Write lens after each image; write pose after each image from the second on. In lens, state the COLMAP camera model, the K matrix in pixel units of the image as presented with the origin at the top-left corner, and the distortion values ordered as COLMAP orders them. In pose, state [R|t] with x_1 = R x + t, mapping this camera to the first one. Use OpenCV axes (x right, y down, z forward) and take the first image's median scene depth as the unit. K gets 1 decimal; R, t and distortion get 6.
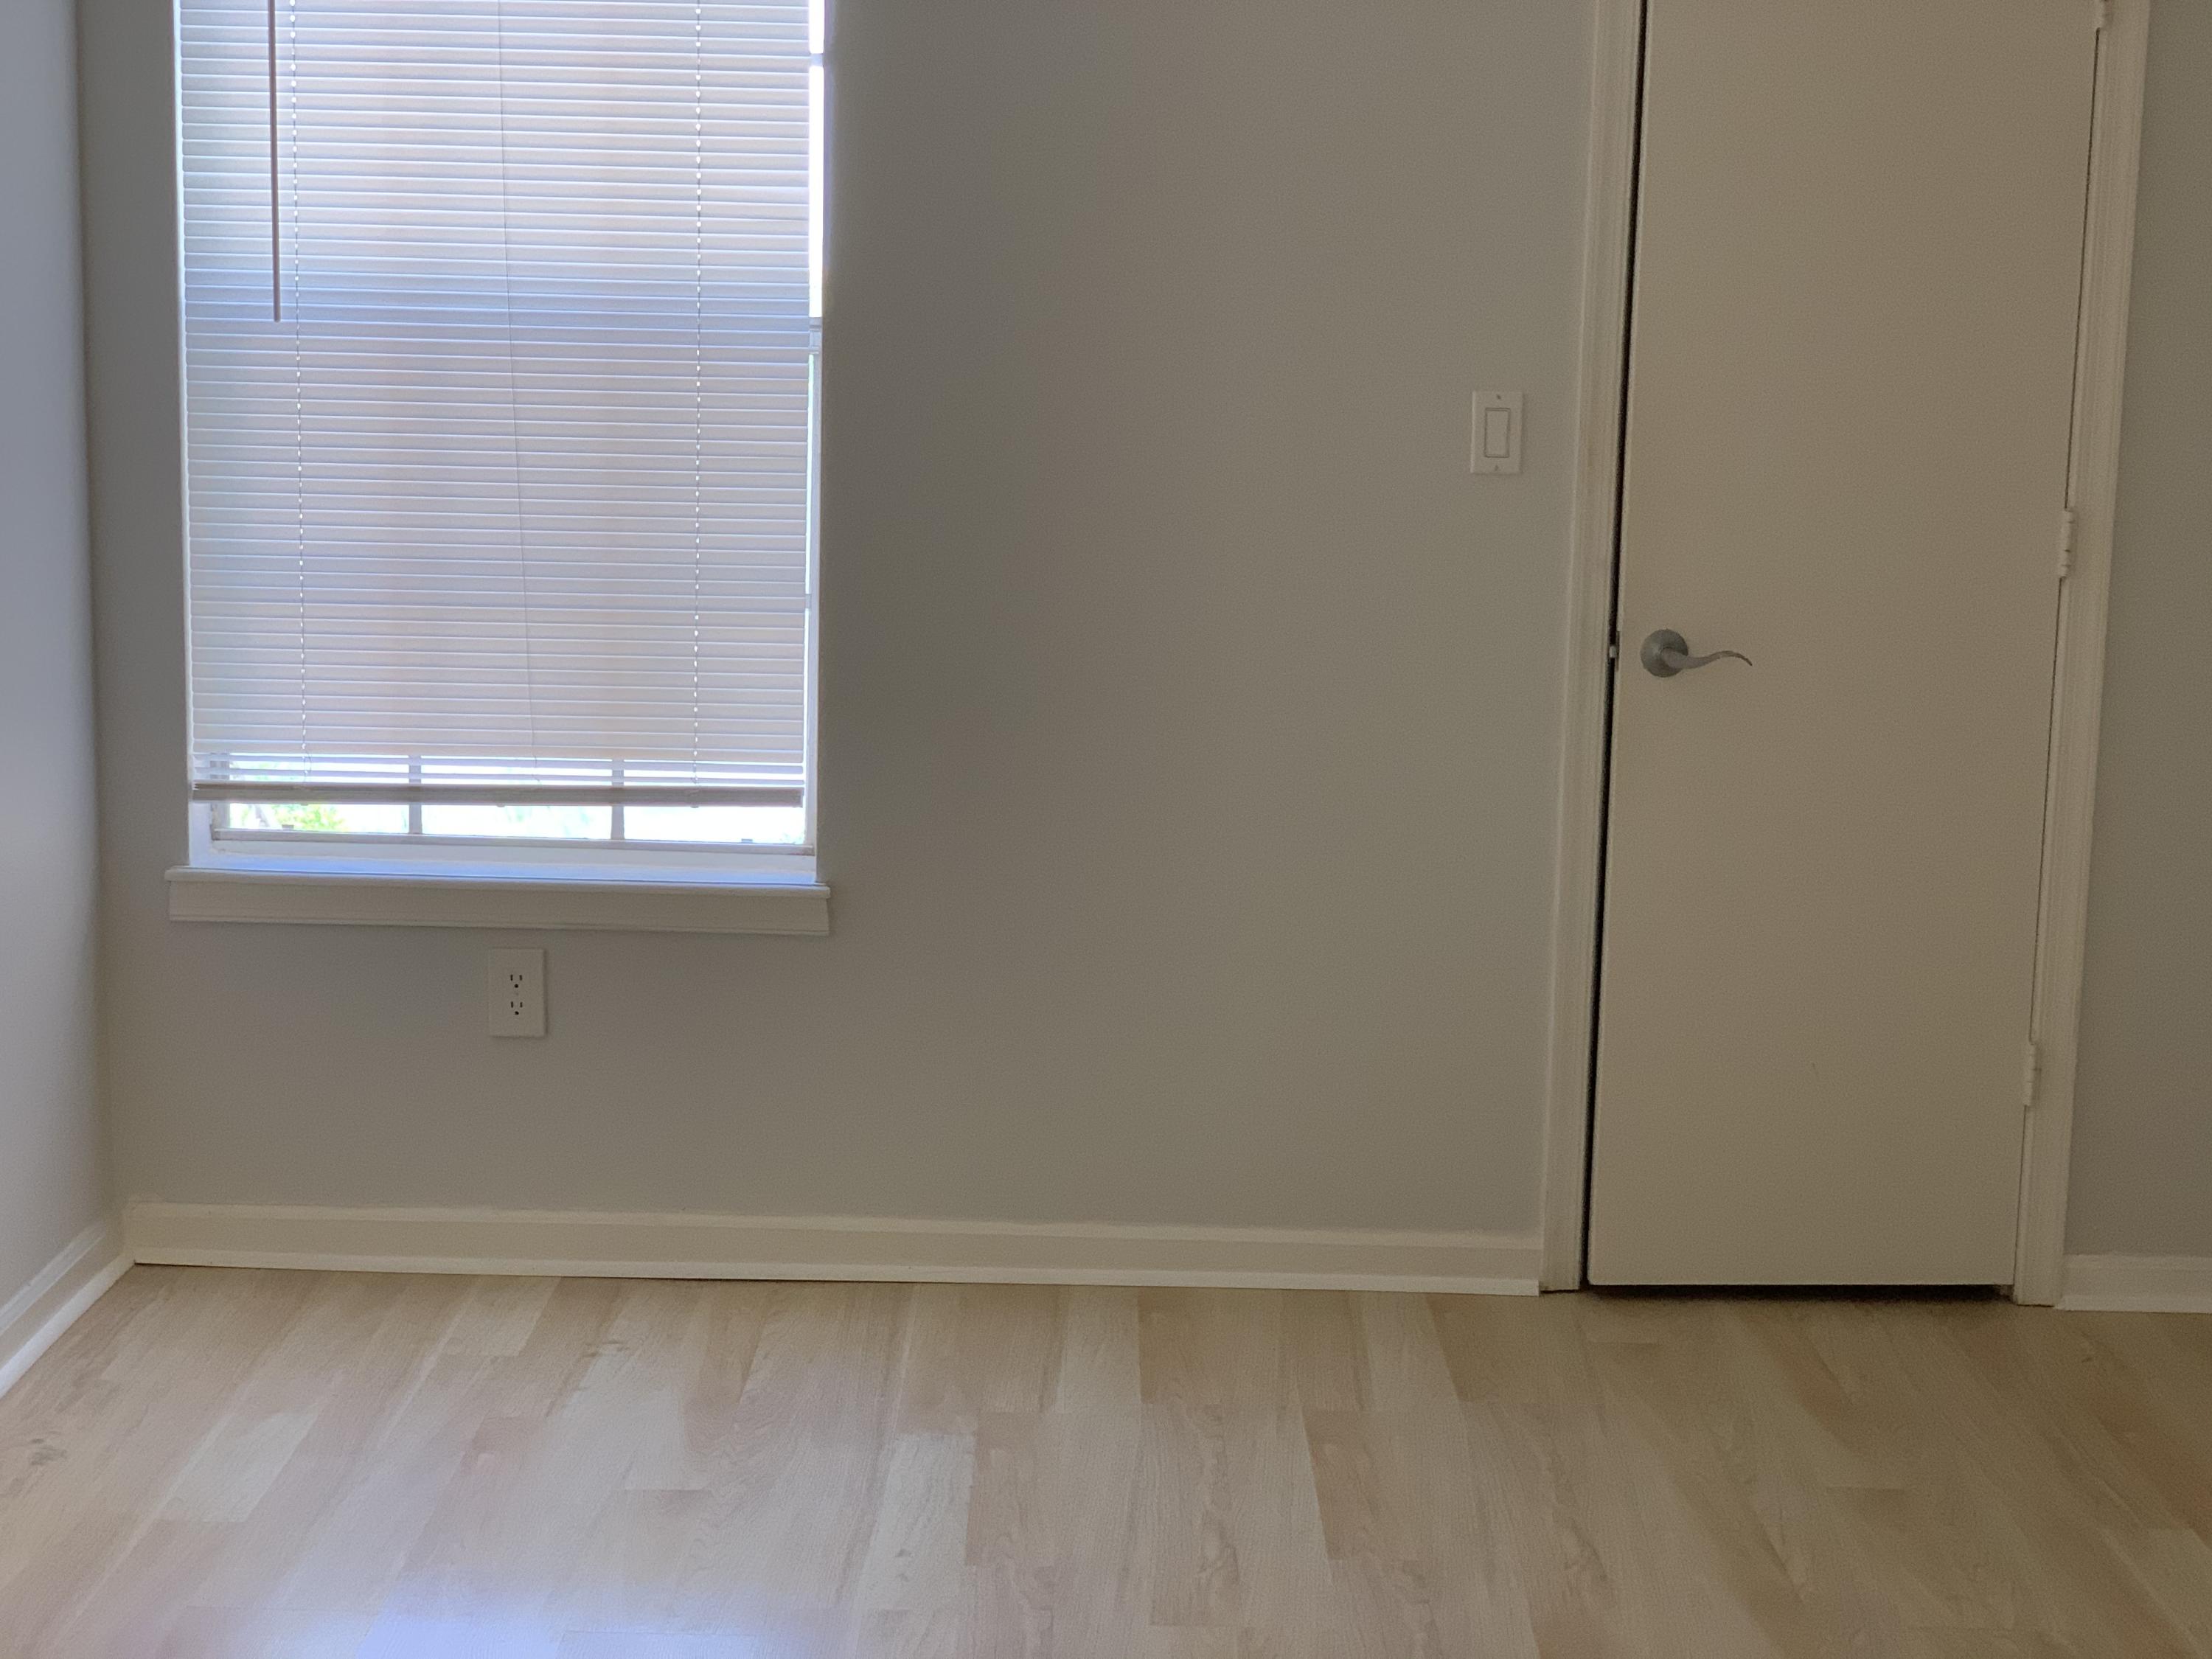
lens RADIAL K [[3300.5, 0, 1106.0], [0, 3300.5, 829.5], [0, 0, 1]] dist [0.003599, -0.036598]
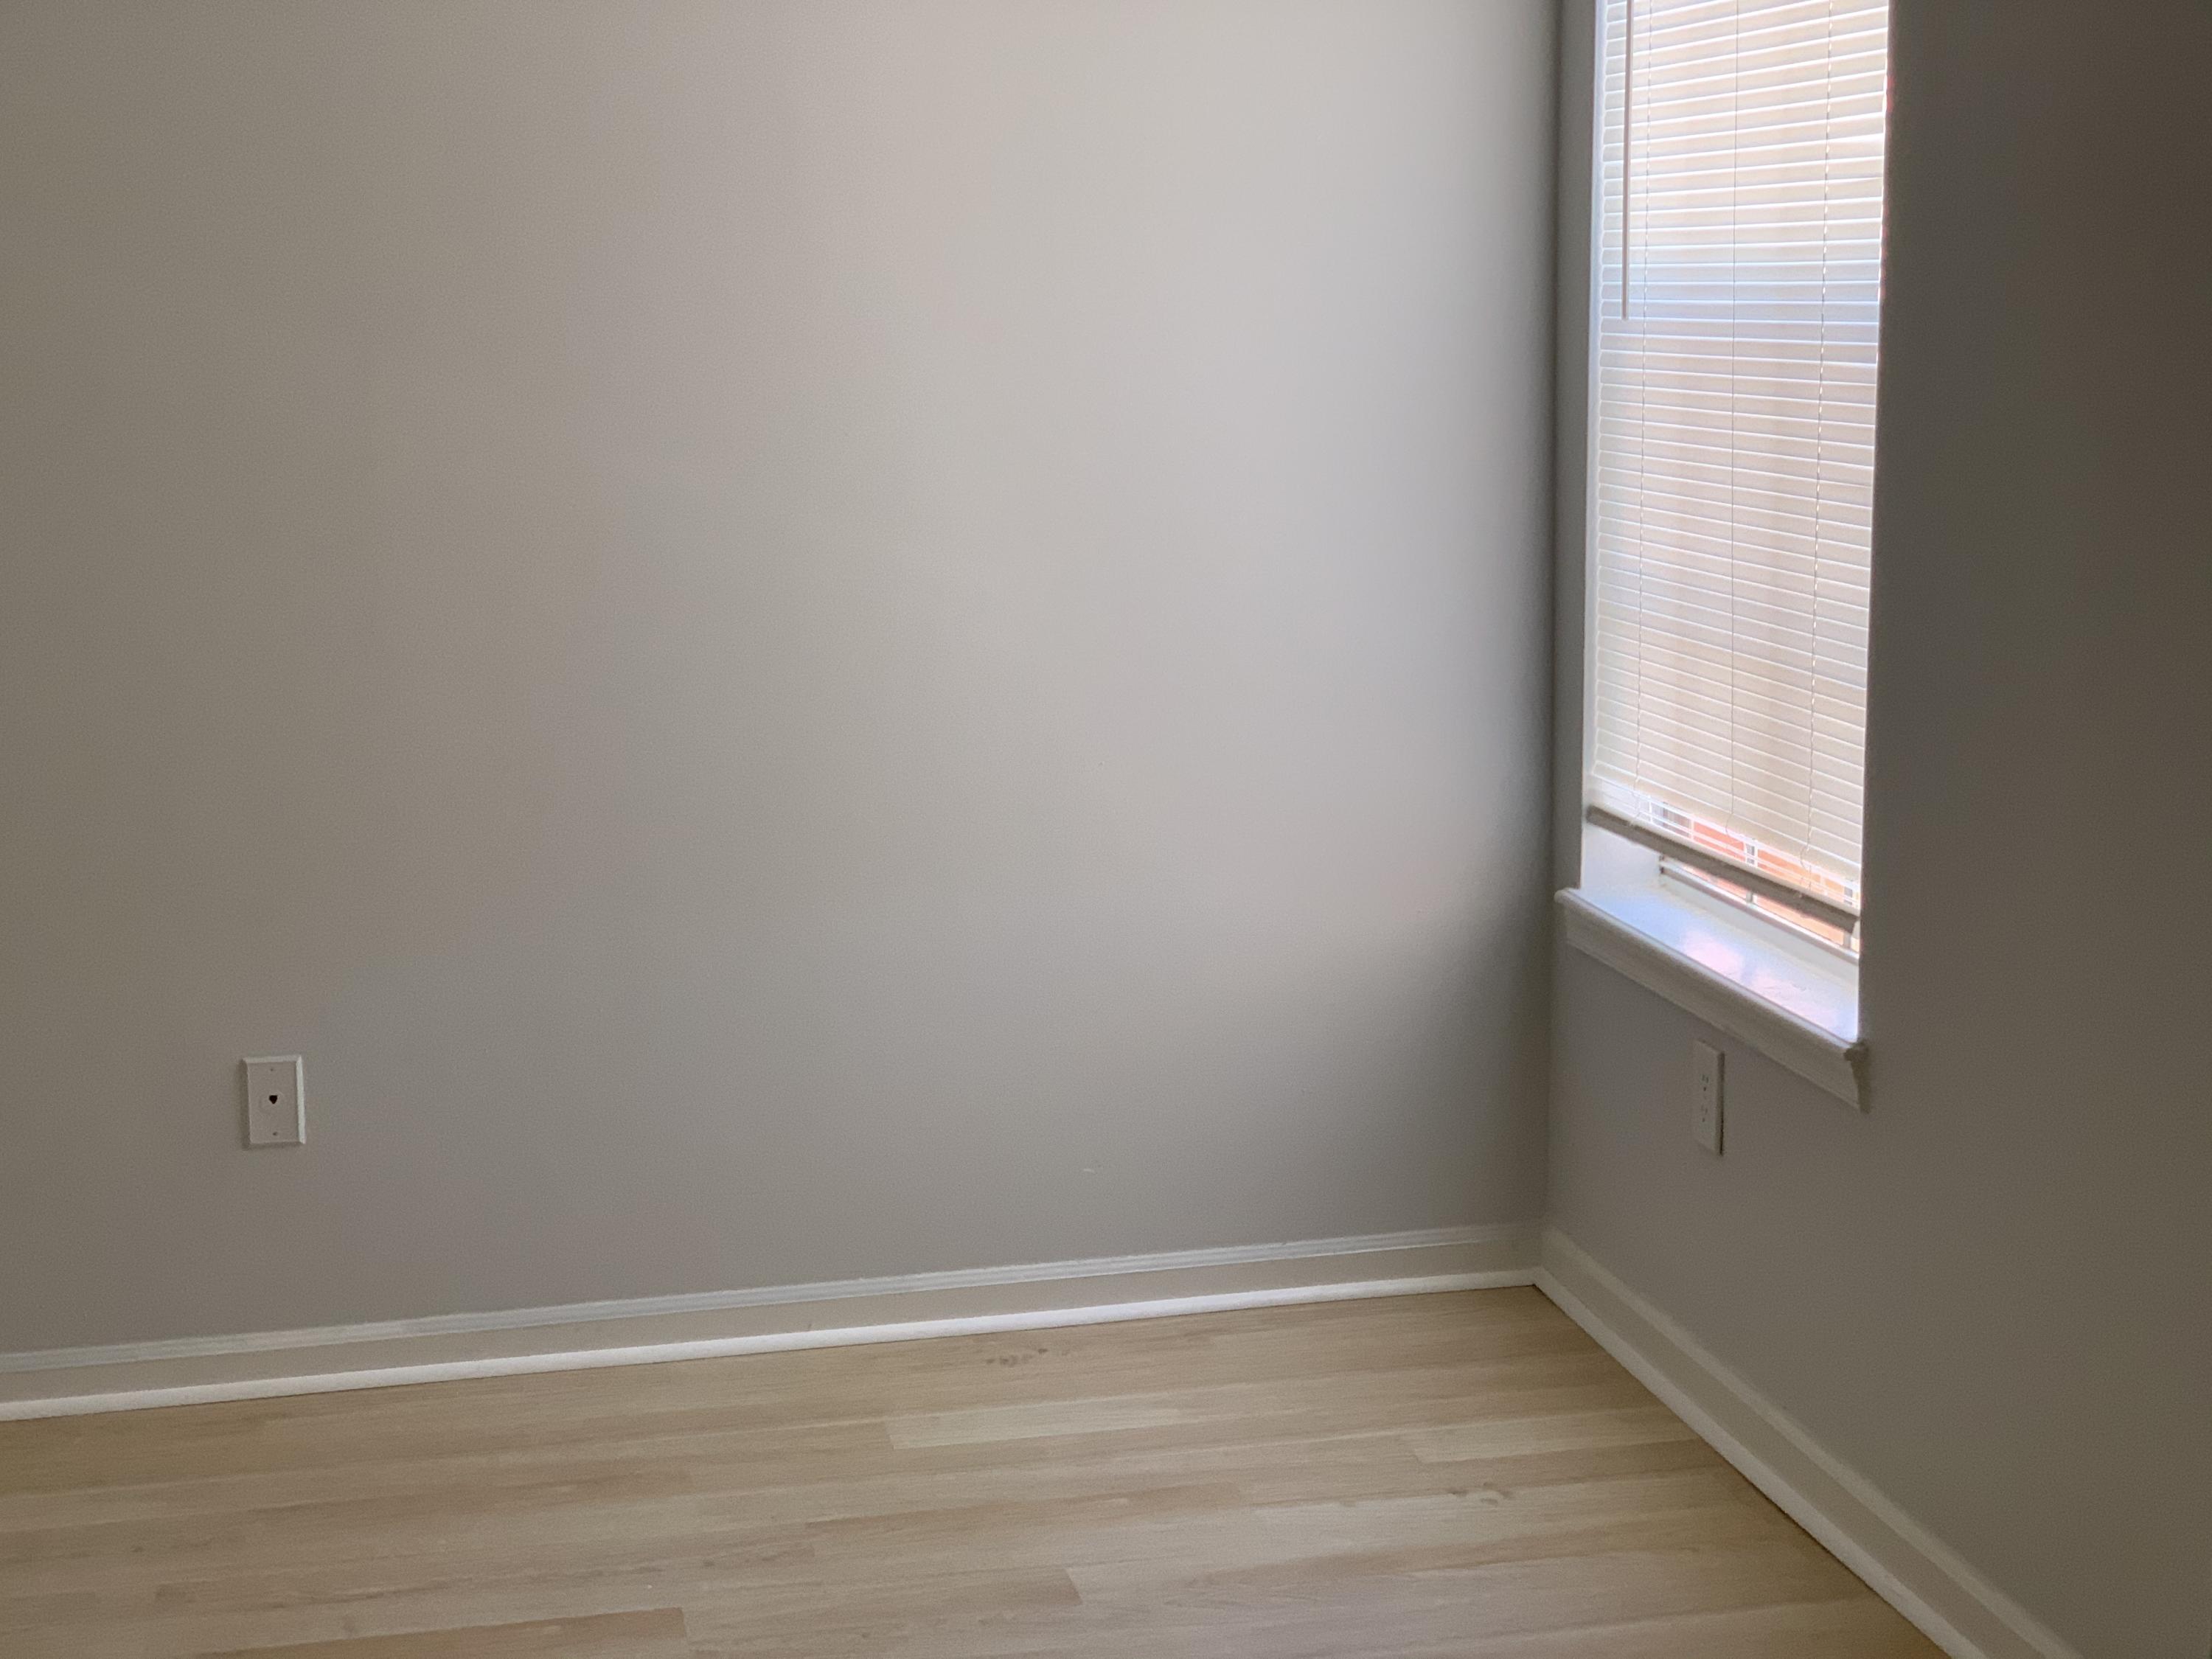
lens RADIAL K [[3271.2, 0, 1106.4], [0, 3271.2, 746.9], [0, 0, 1]] dist [-0.008545, -0.026157]
pose [[0.200467, 0.113361, -0.973120, 0.625687], [-0.135256, 0.986974, 0.087112, -0.095662], [0.970319, 0.114157, 0.213188, 0.676702]]
